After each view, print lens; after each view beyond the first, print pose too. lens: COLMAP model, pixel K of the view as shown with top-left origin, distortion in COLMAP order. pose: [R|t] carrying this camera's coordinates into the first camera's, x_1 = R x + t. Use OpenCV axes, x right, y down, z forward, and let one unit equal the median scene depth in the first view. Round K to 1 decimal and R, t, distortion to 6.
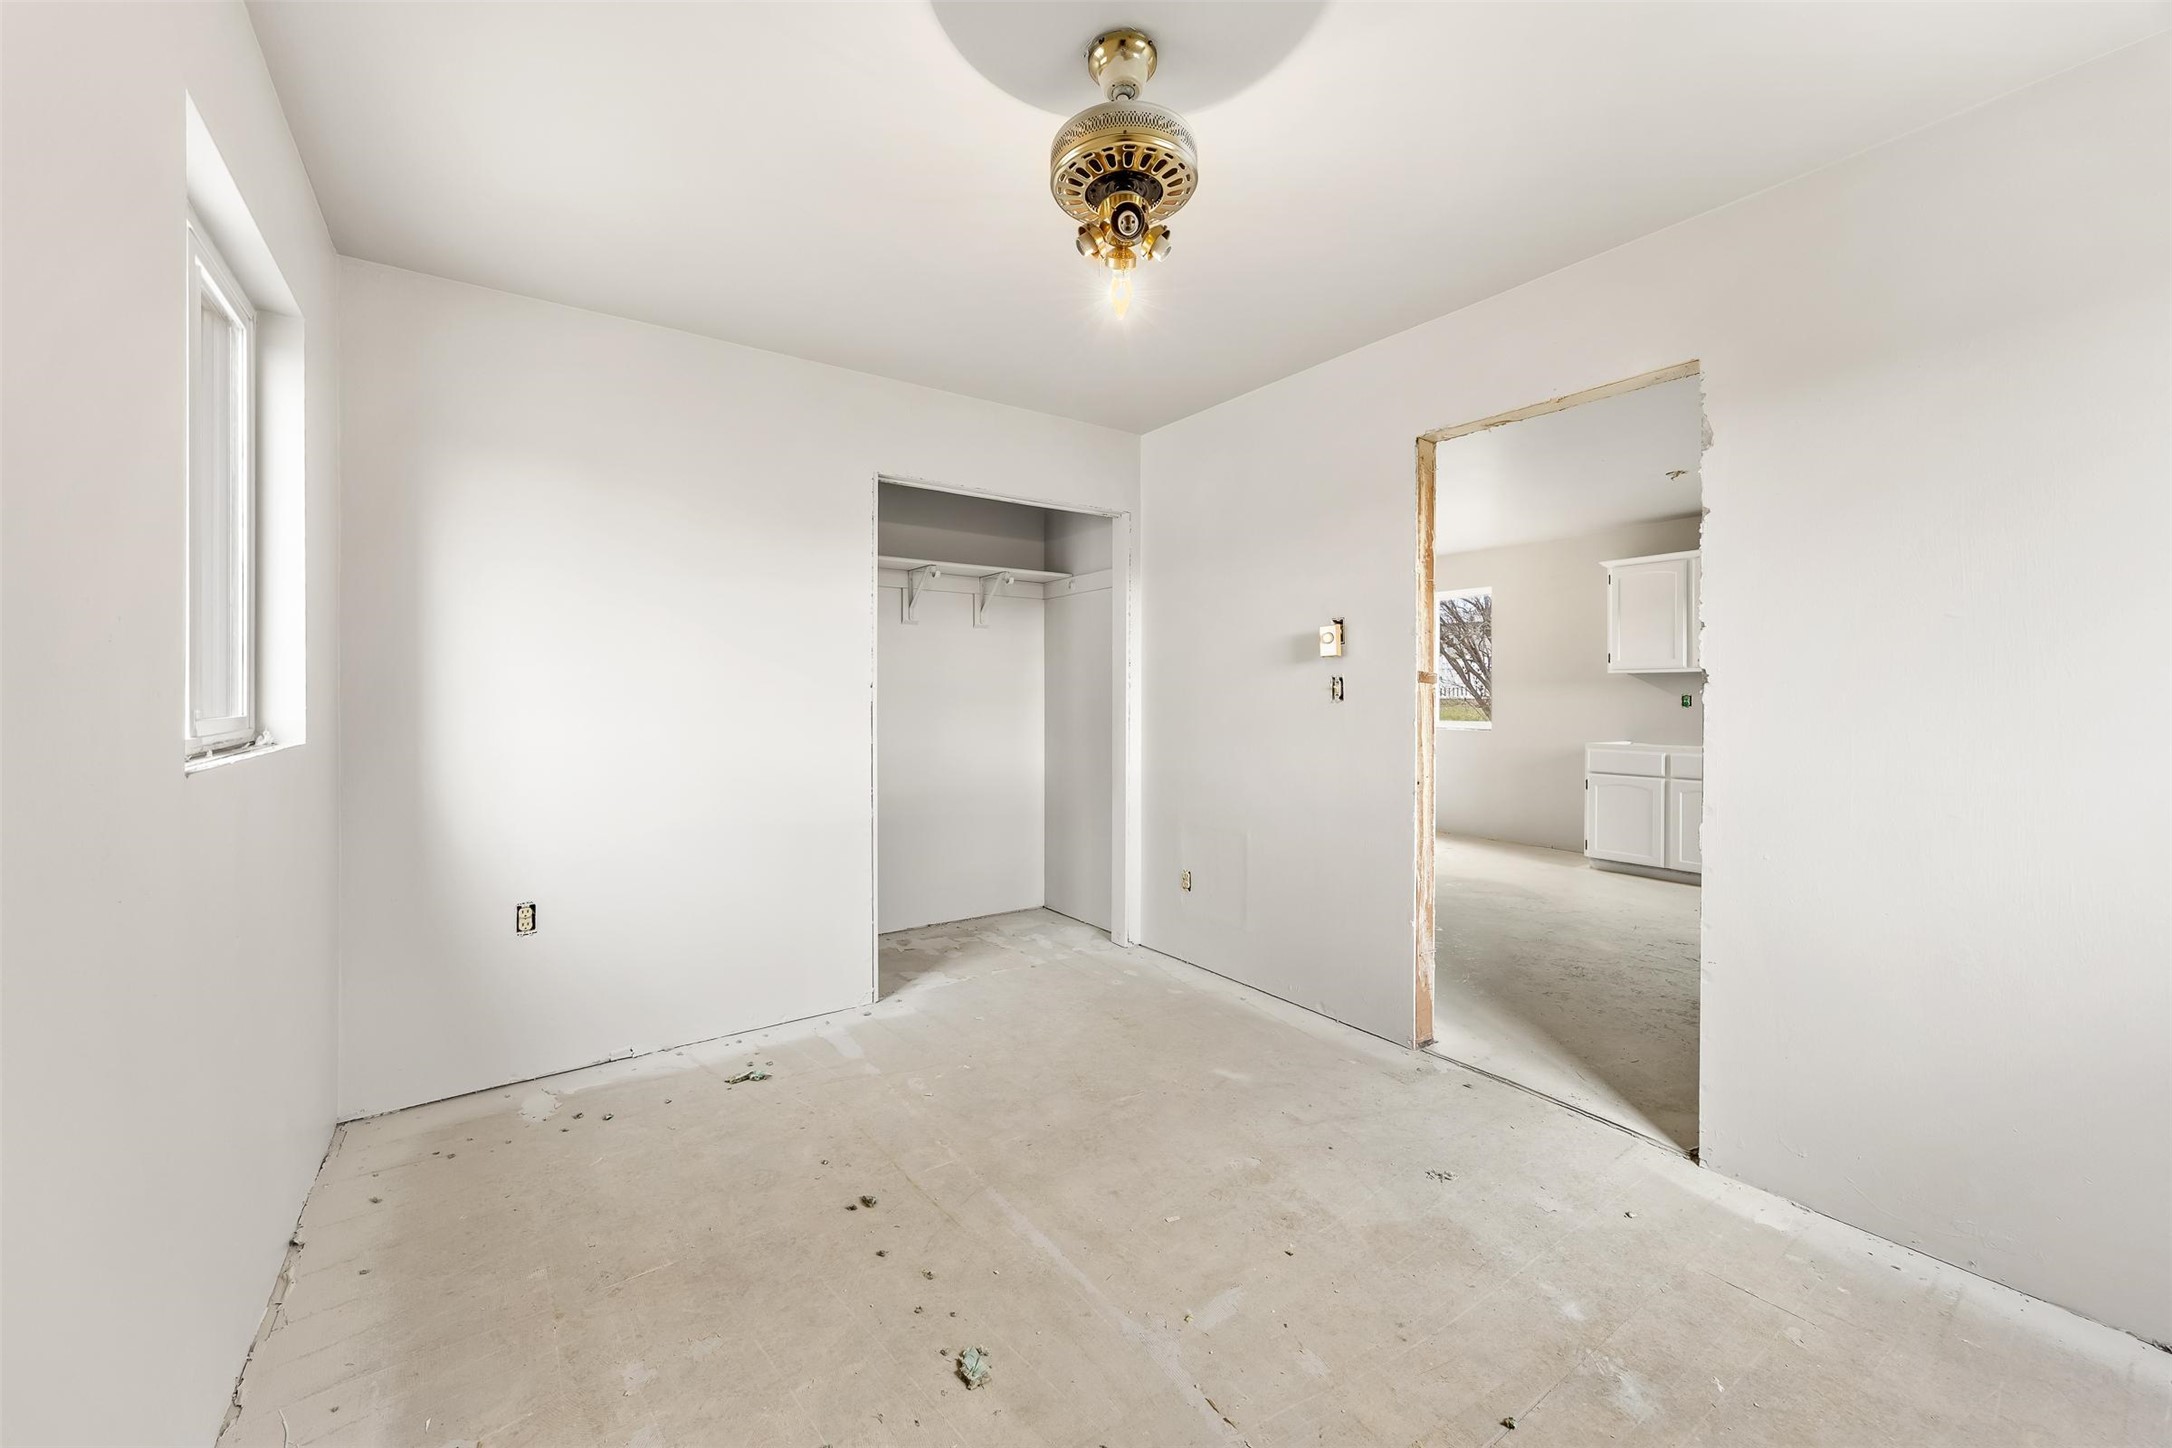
lens RADIAL K [[835.5, 0, 1086.1], [0, 835.5, 706.6], [0, 0, 1]] dist [-0.000866, -0.000008]
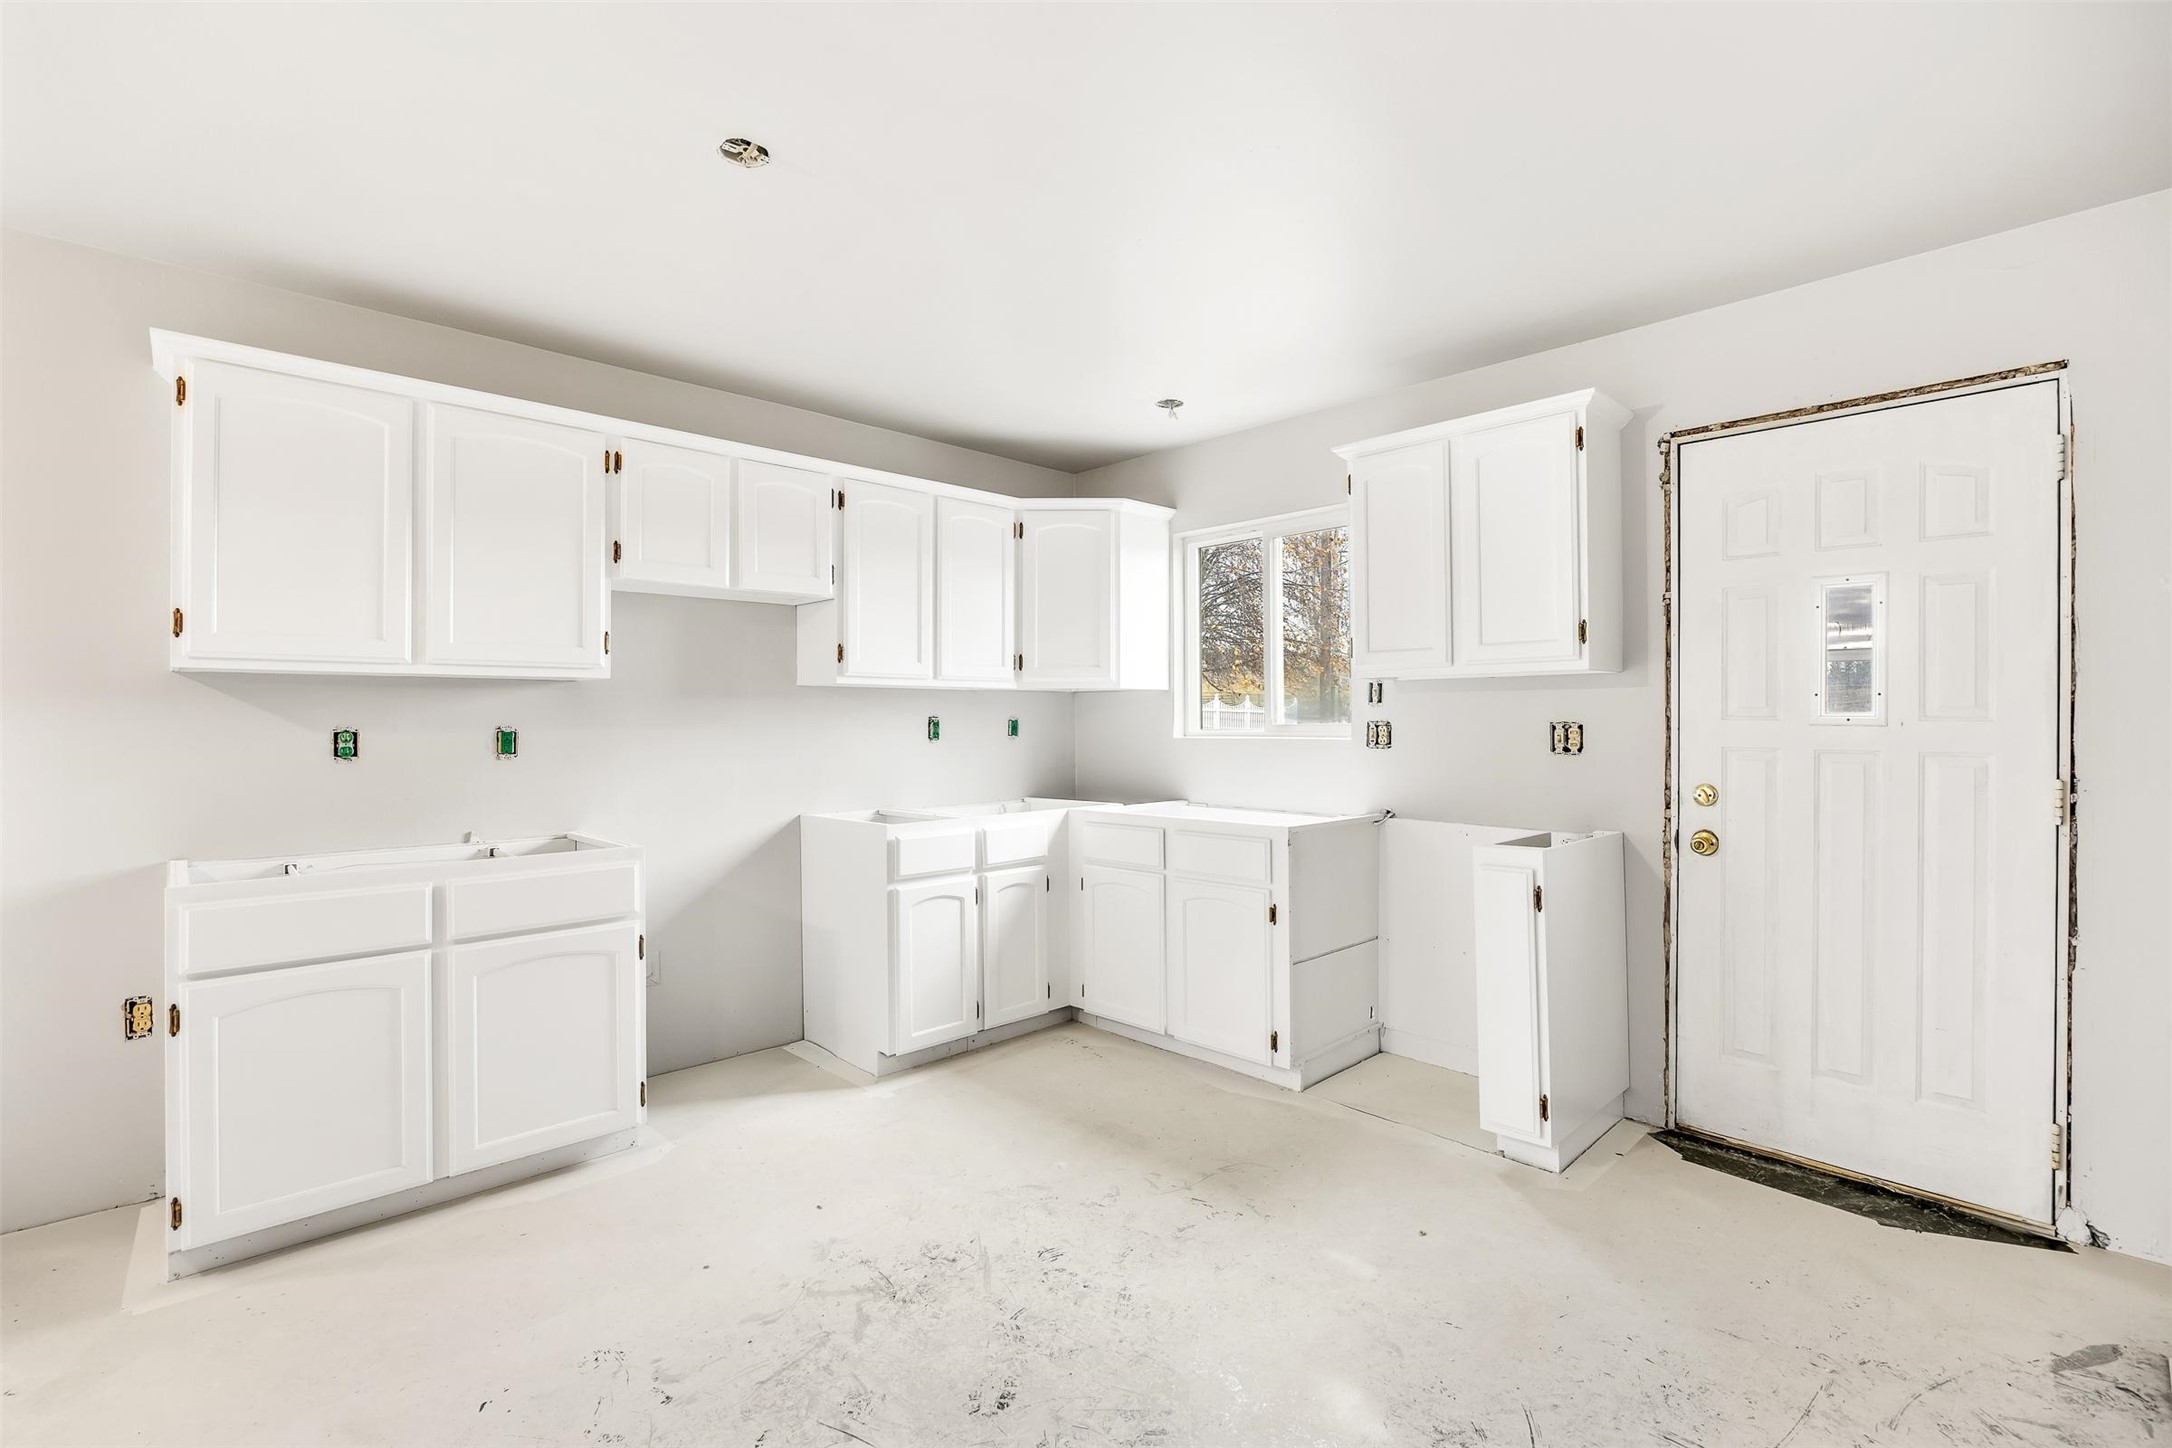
lens RADIAL K [[958.1, 0, 1081.8], [0, 958.1, 713.2], [0, 0, 1]] dist [-0.009527, -0.001124]
pose [[-0.141995, 0.008197, 0.989833, 0.200127], [0.009607, 0.999930, -0.006902, -0.015779], [-0.989821, 0.008530, -0.142064, 0.715096]]
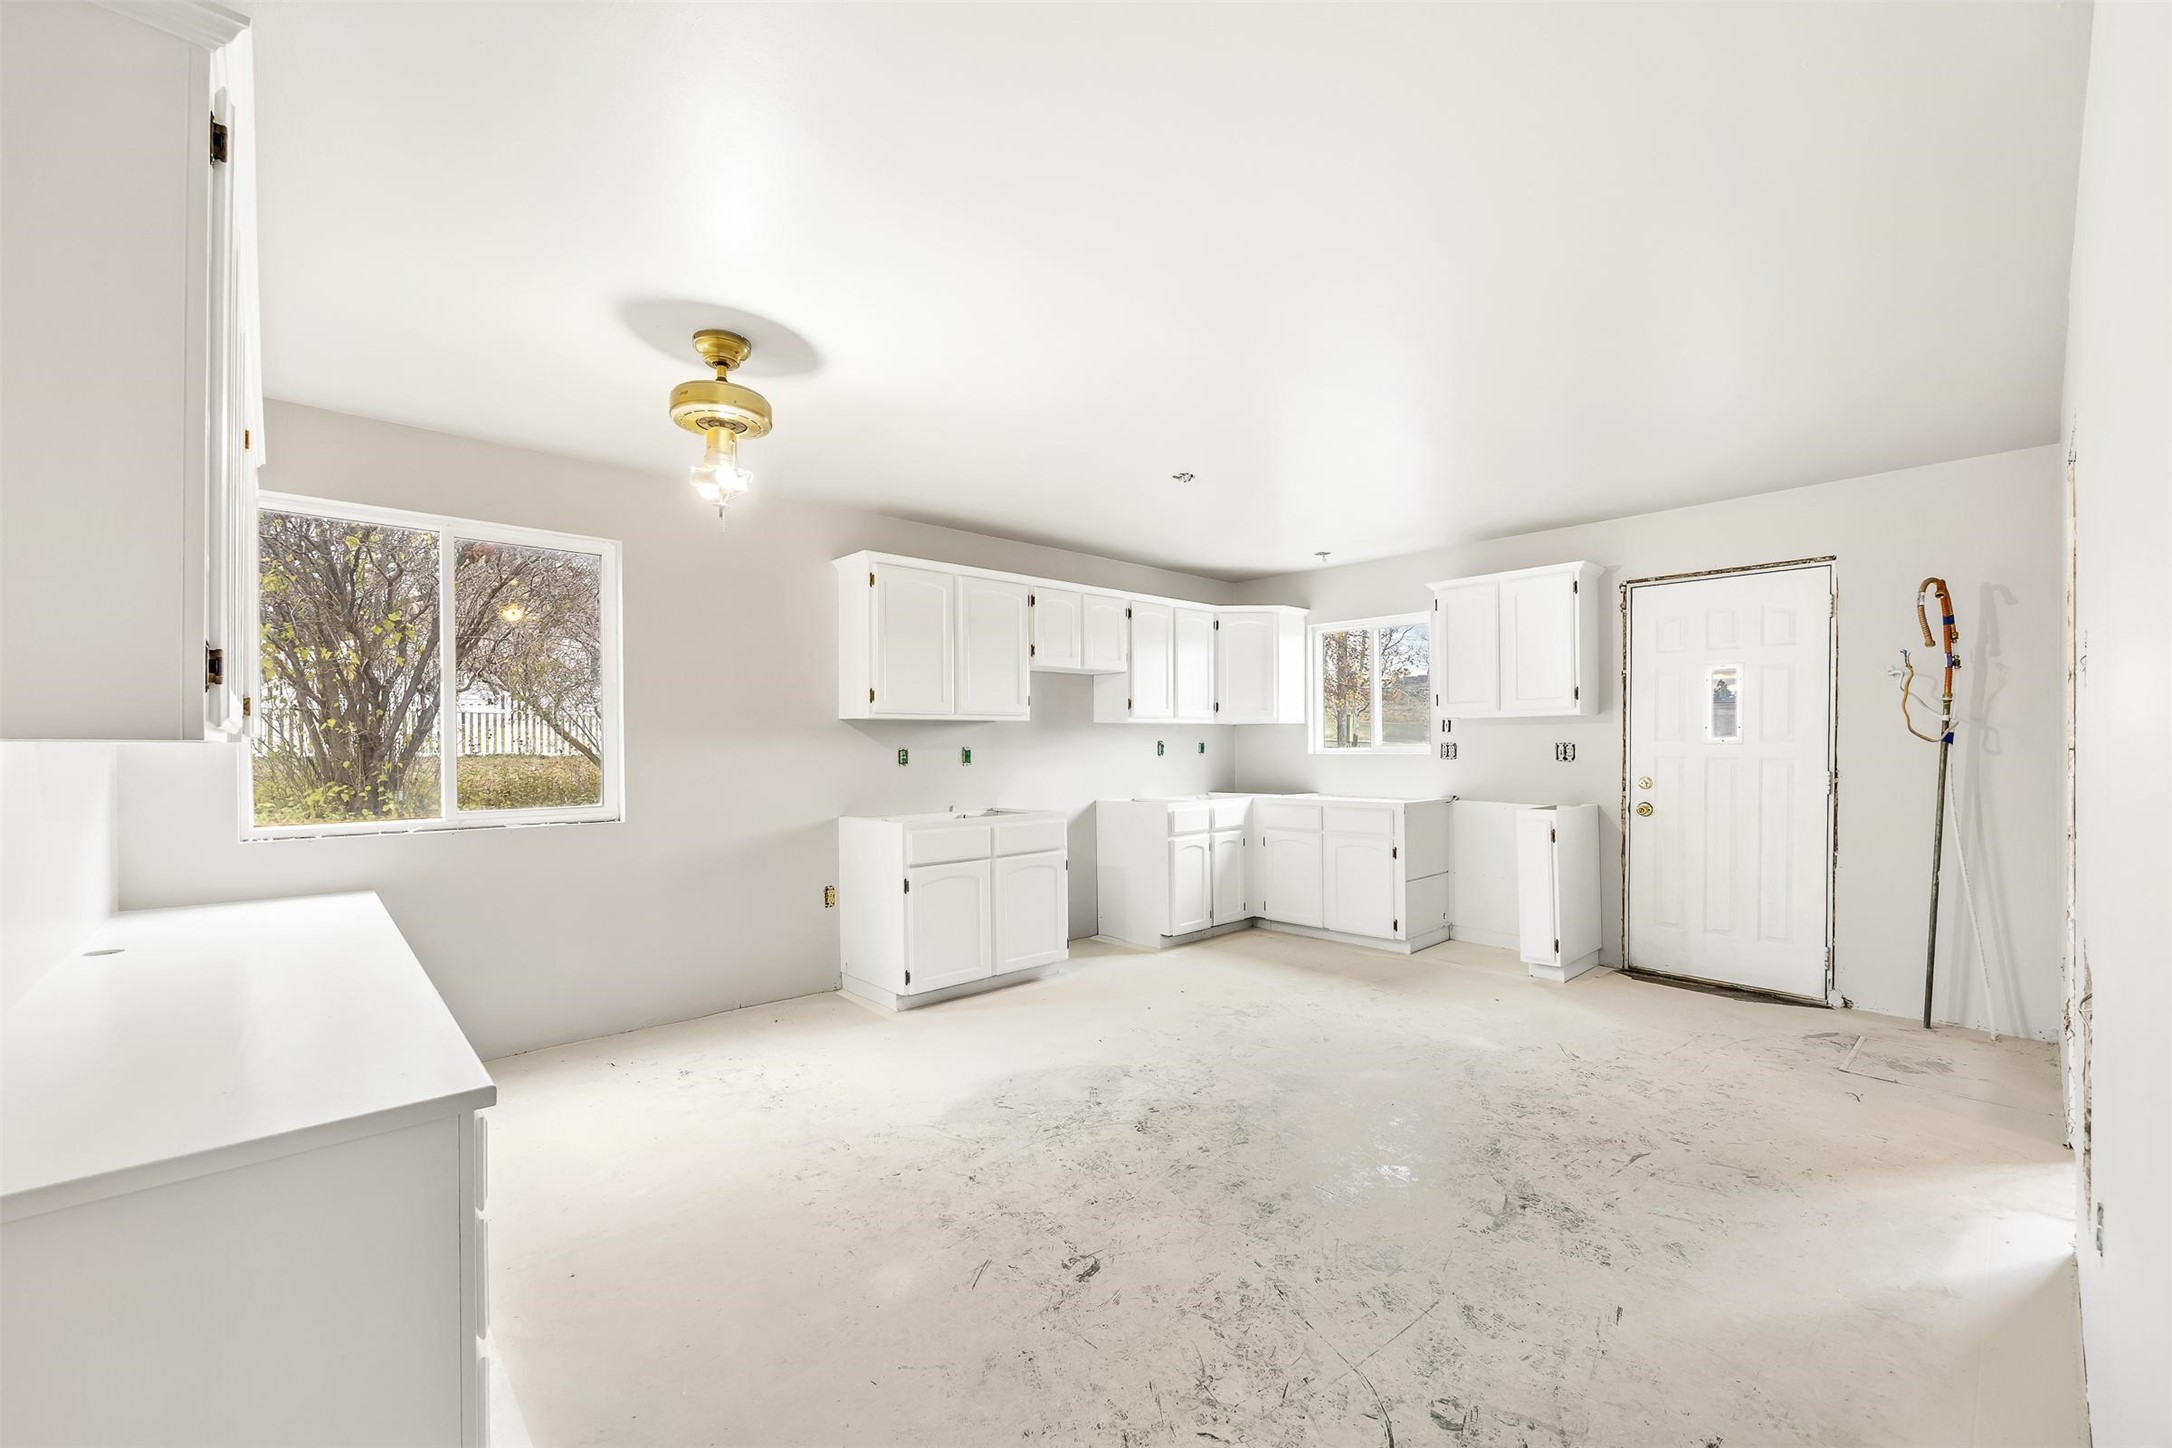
lens RADIAL K [[835.5, 0, 1087.4], [0, 835.5, 746.9], [0, 0, 1]] dist [-0.000866, -0.000008]
pose [[-0.115705, -0.002579, 0.993280, -0.072254], [0.012946, 0.999908, 0.004105, -0.017337], [-0.993199, 0.013334, -0.115661, 0.934350]]
